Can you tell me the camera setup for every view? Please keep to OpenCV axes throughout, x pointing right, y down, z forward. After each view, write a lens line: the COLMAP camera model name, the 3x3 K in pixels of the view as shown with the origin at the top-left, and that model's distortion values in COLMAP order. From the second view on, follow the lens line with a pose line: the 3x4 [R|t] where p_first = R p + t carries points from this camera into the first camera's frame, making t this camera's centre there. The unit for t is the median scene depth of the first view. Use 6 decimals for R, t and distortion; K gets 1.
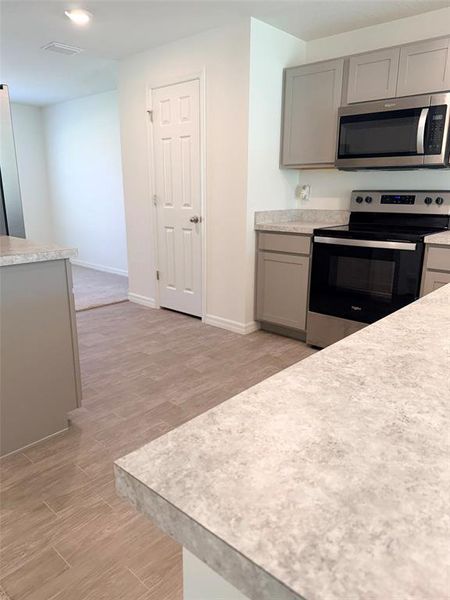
lens RADIAL K [[444.1, 0, 225.0], [0, 444.1, 300.0], [0, 0, 1]] dist [0.049785, -0.004555]
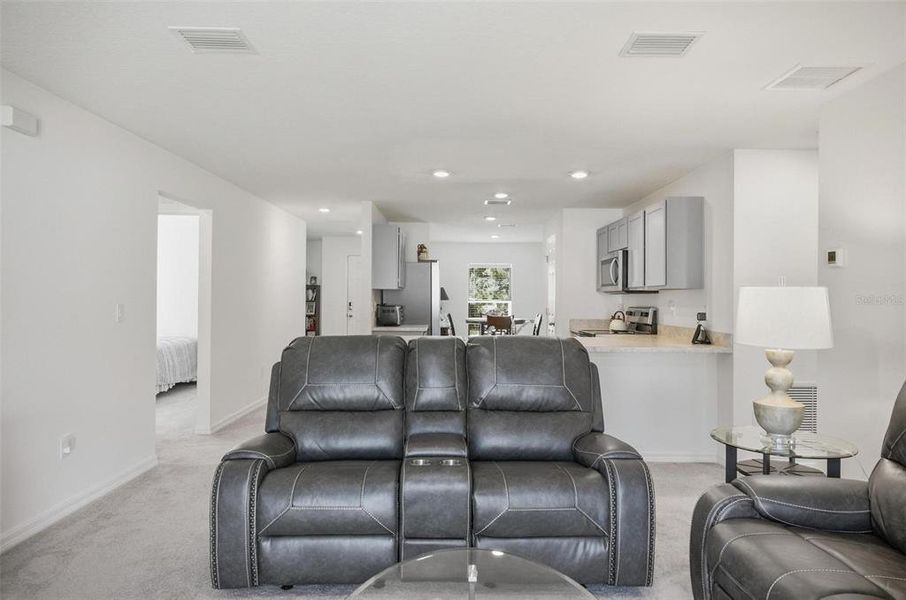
lens RADIAL K [[596.7, 0, 453.0], [0, 596.7, 300.0], [0, 0, 1]] dist [0.007917, -0.000329]
pose [[0.680319, 0.006346, -0.732888, 1.291838], [-0.189751, 0.967393, -0.167764, 0.154217], [0.707927, 0.253199, 0.659341, -0.629461]]
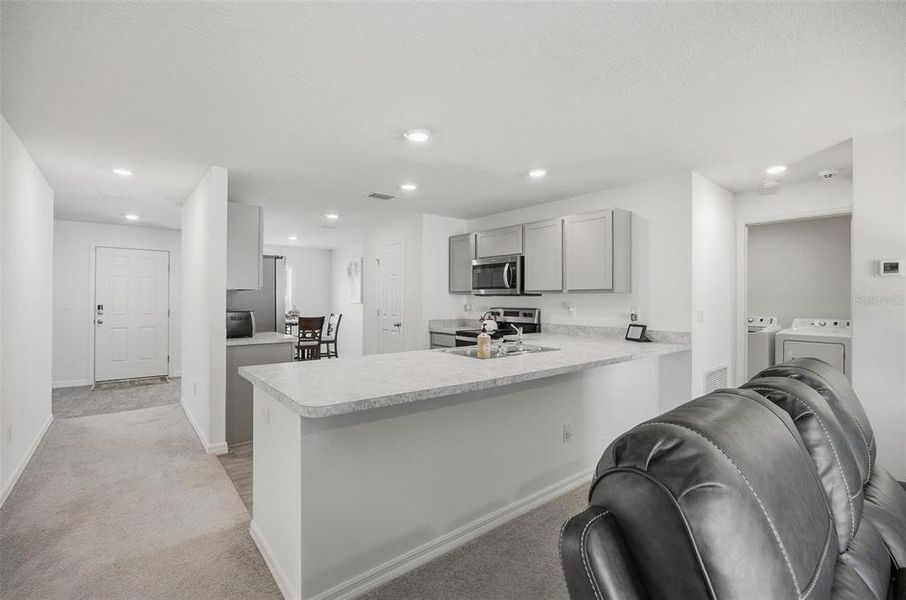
lens RADIAL K [[421.0, 0, 453.0], [0, 421.0, 300.0], [0, 0, 1]] dist [-0.002402, -0.000269]
pose [[0.988333, 0.004390, -0.152248, 0.383709], [-0.041915, 0.968829, -0.244160, 0.093724], [0.146430, 0.247693, 0.957709, -0.432396]]
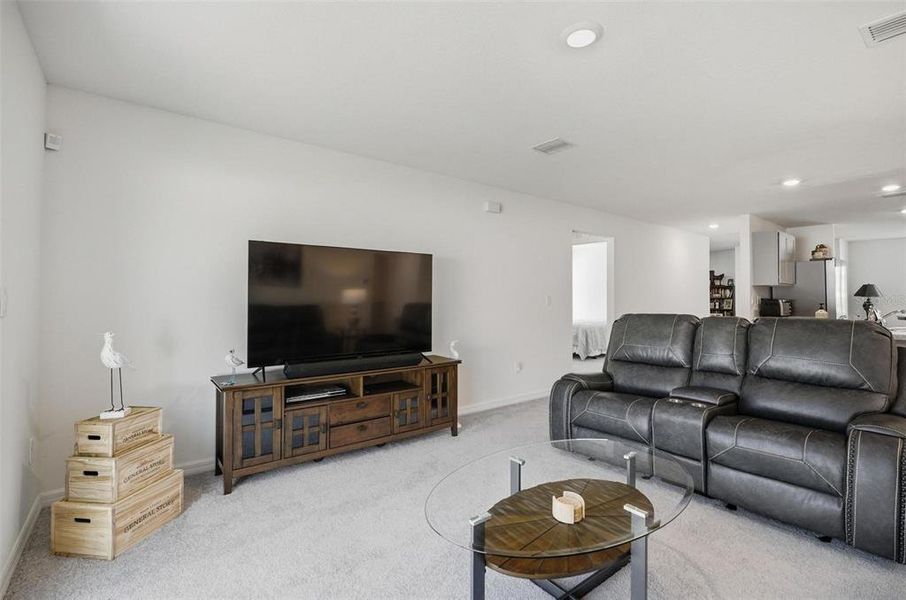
lens RADIAL K [[421.0, 0, 453.0], [0, 421.0, 300.0], [0, 0, 1]] dist [-0.002402, -0.000269]
pose [[-0.151983, 0.002011, -0.988381, 1.523207], [-0.249669, 0.967490, 0.040361, 0.127083], [0.956330, 0.252902, -0.146540, -0.414856]]
